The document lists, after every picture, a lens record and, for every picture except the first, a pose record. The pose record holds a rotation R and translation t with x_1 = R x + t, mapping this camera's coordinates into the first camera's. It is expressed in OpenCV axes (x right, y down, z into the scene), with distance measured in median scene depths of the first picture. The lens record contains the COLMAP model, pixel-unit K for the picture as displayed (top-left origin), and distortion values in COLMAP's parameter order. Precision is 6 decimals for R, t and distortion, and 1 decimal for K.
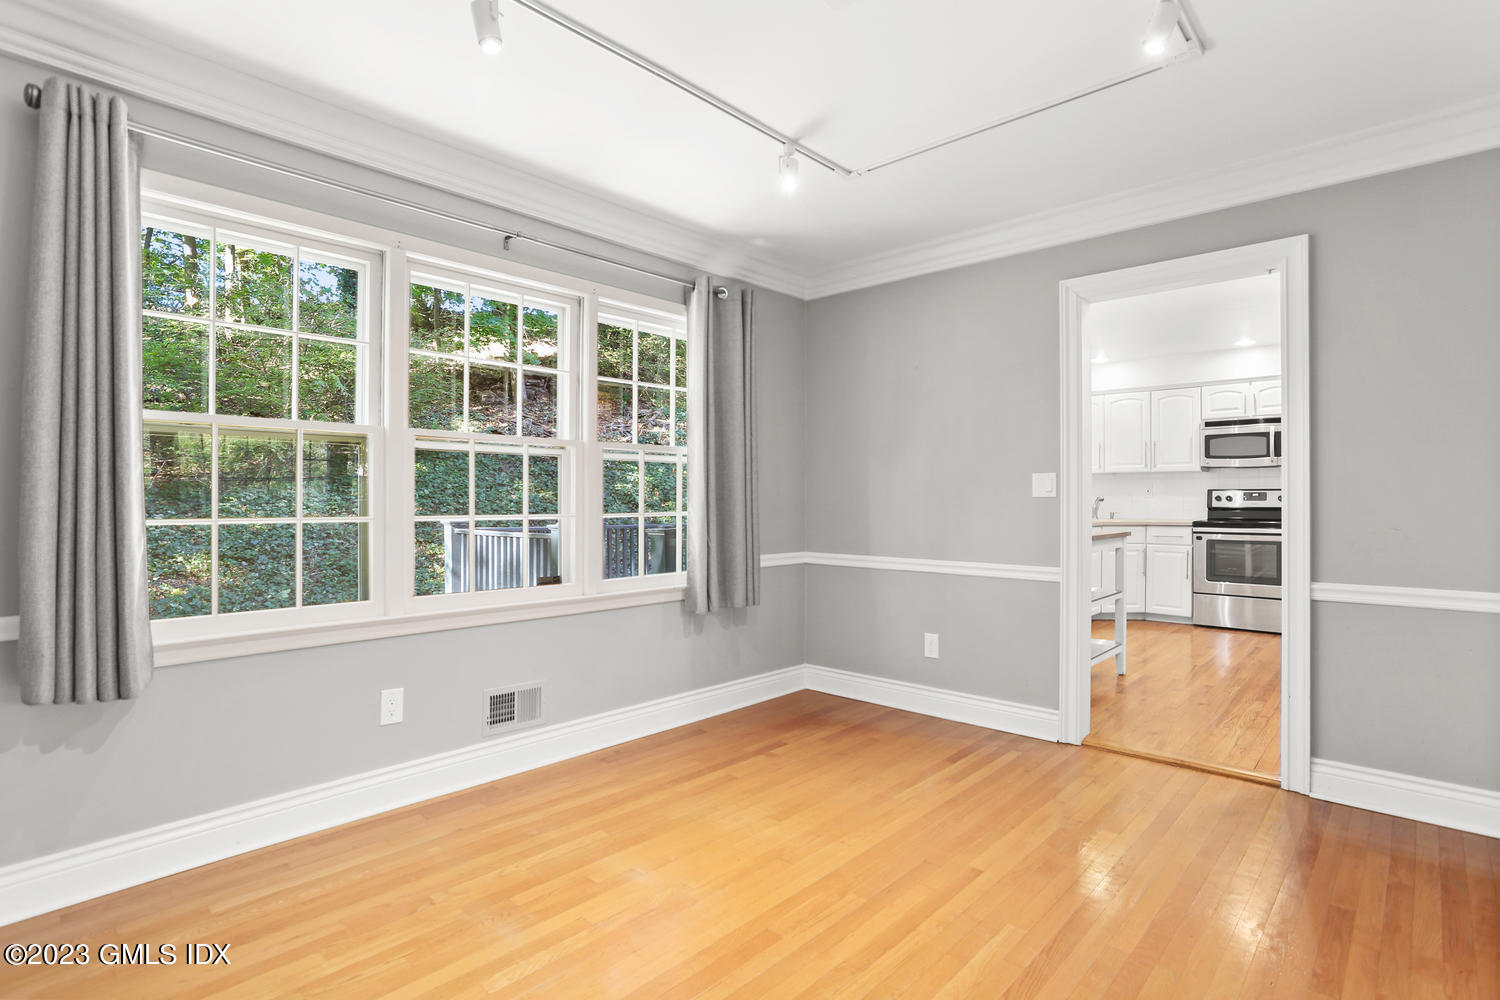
lens RADIAL K [[749.5, 0, 755.8], [0, 749.5, 499.2], [0, 0, 1]] dist [-0.057591, 0.030688]
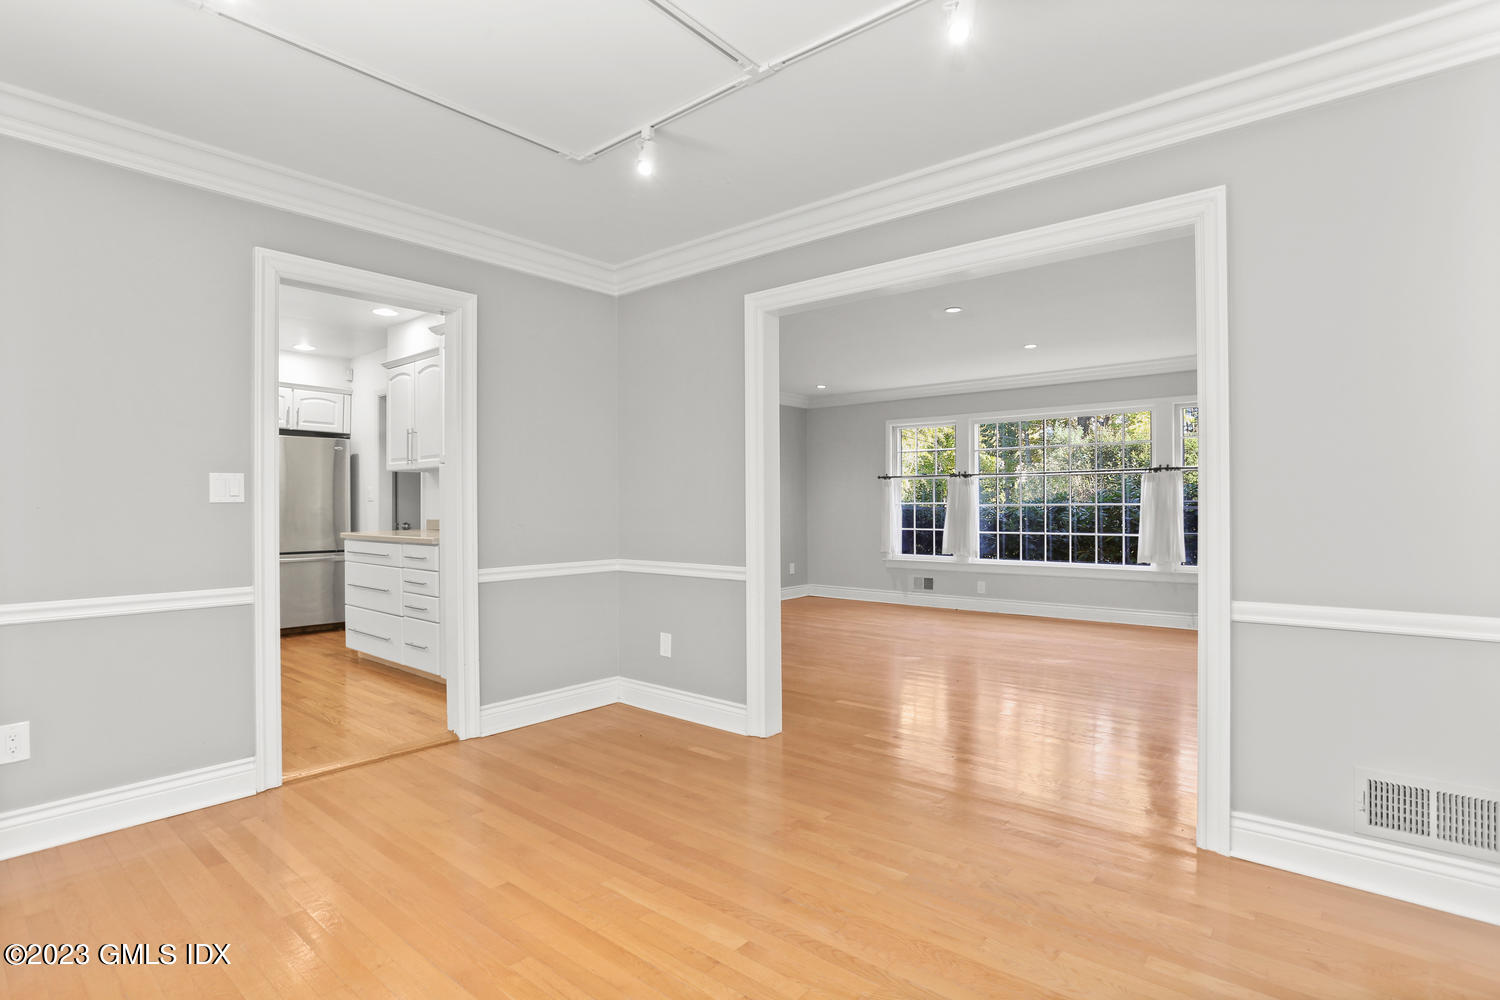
lens RADIAL K [[749.5, 0, 755.8], [0, 749.5, 499.2], [0, 0, 1]] dist [-0.057591, 0.030688]
pose [[-0.038442, 0.005471, 0.999246, -0.255422], [0.007351, 0.999960, -0.005192, 0.001083], [-0.999234, 0.007146, -0.038481, 0.262266]]
